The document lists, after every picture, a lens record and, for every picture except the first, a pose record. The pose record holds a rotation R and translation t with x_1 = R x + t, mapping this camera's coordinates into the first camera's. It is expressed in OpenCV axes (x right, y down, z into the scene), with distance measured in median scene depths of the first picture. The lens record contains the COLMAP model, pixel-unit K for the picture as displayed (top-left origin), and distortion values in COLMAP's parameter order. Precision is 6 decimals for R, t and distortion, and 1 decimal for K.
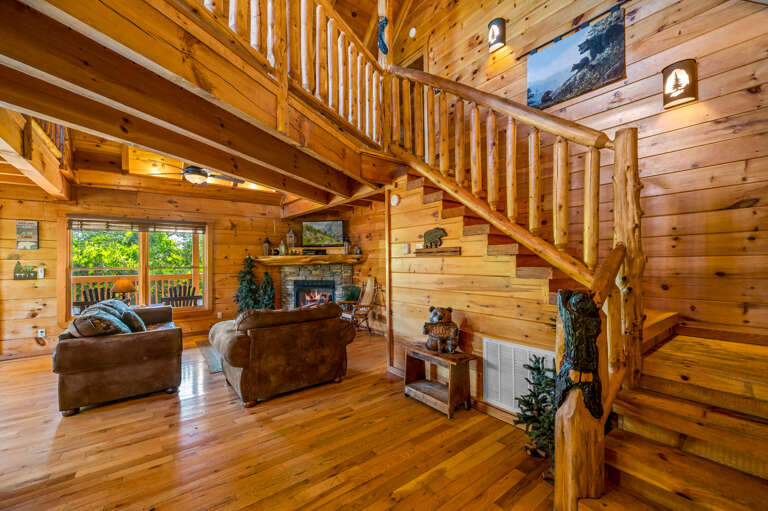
lens RADIAL K [[308.2, 0, 384.0], [0, 308.2, 255.5], [0, 0, 1]] dist [-0.001572, -0.000113]
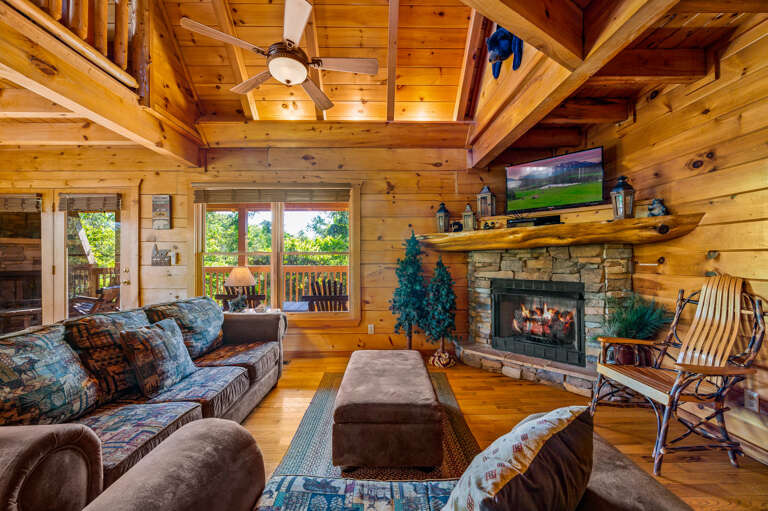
lens RADIAL K [[308.2, 0, 384.0], [0, 308.2, 255.5], [0, 0, 1]] dist [-0.001572, -0.000113]
pose [[0.800058, -0.005716, -0.599896, -0.126870], [0.012409, 0.999898, 0.007023, 0.036855], [0.599795, -0.013063, 0.800047, 0.489601]]
